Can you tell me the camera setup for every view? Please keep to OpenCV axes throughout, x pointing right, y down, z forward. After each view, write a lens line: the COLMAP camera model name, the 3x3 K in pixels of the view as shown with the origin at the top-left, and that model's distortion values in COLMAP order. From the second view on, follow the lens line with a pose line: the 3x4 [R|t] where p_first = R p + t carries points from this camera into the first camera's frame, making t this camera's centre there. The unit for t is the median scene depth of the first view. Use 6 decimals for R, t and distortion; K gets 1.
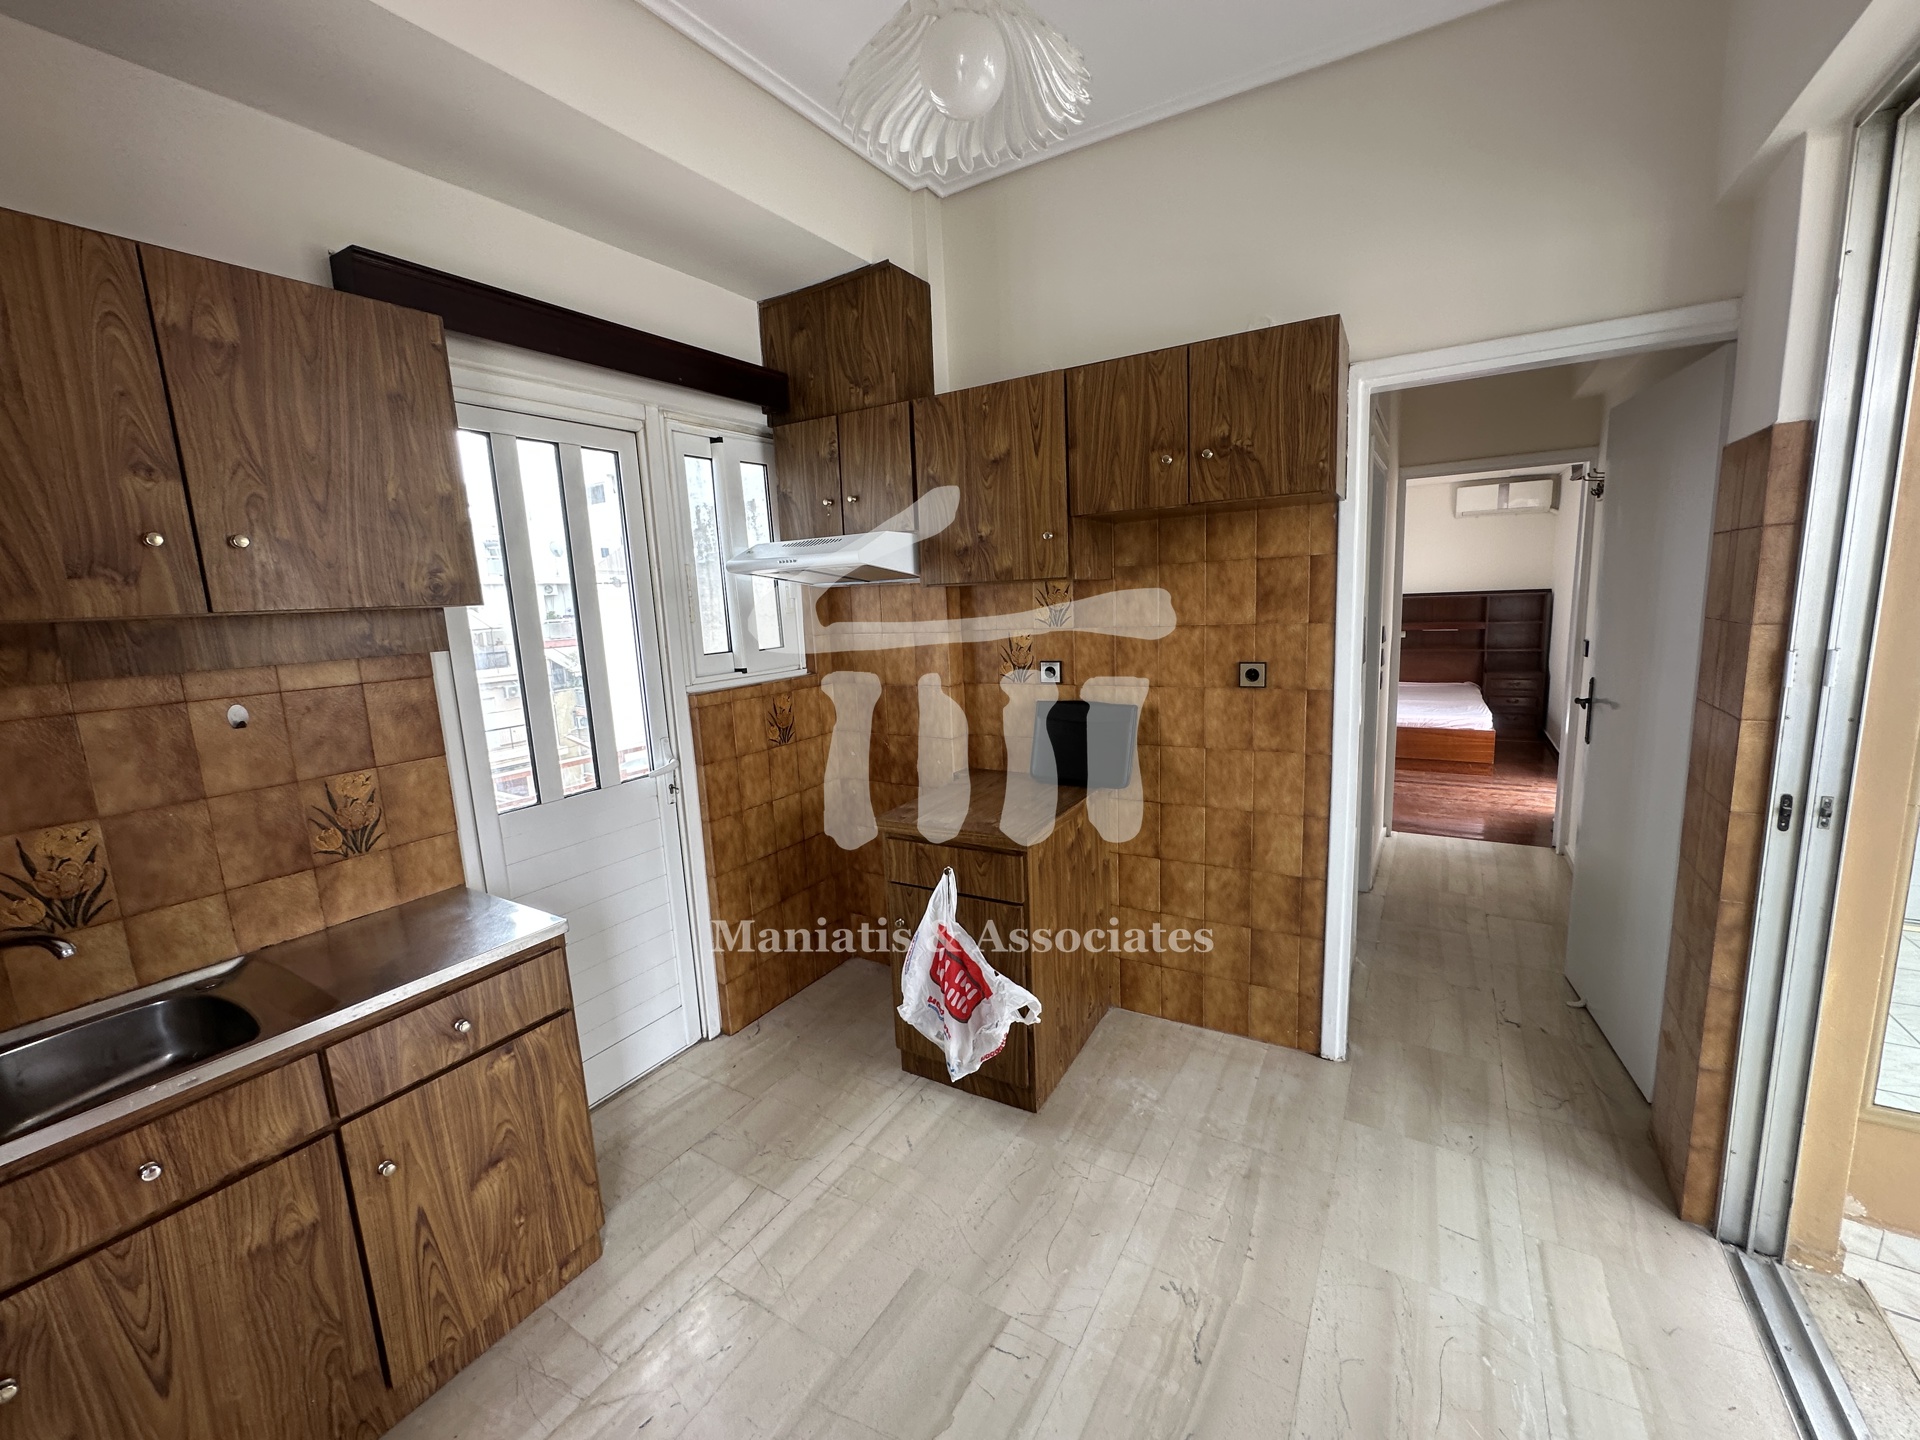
lens RADIAL K [[769.9, 0, 959.7], [0, 769.9, 720.7], [0, 0, 1]] dist [-0.003271, 0.000065]
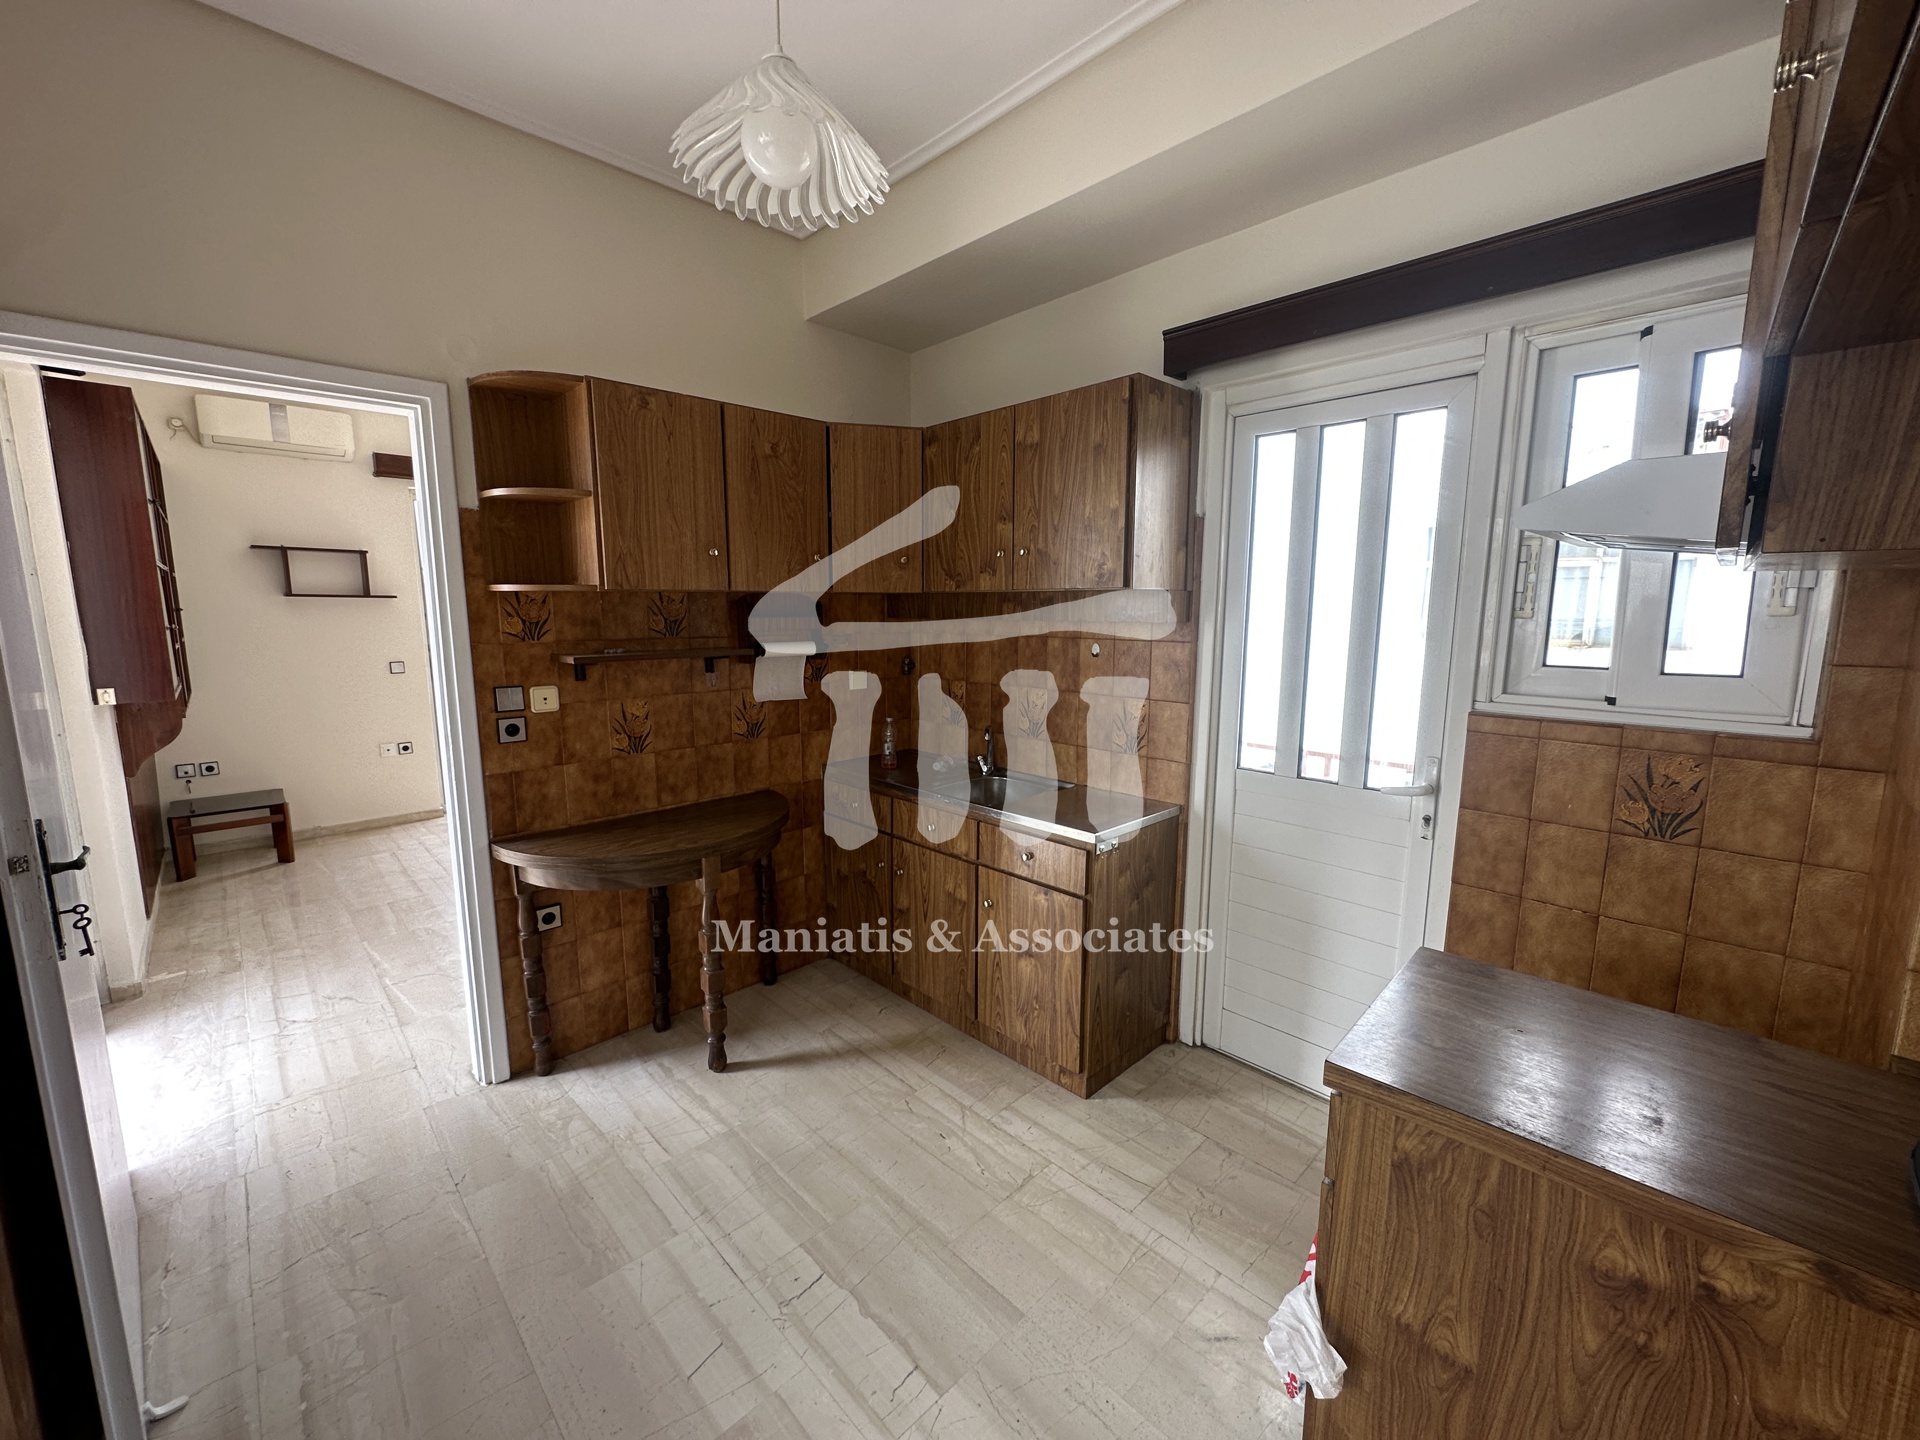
lens RADIAL K [[769.9, 0, 957.0], [0, 769.9, 719.0], [0, 0, 1]] dist [-0.003271, 0.000065]
pose [[-0.245002, 0.189561, -0.950811, 0.953277], [-0.146215, 0.962259, 0.229520, -0.246101], [0.958434, 0.195255, -0.208039, 1.303700]]
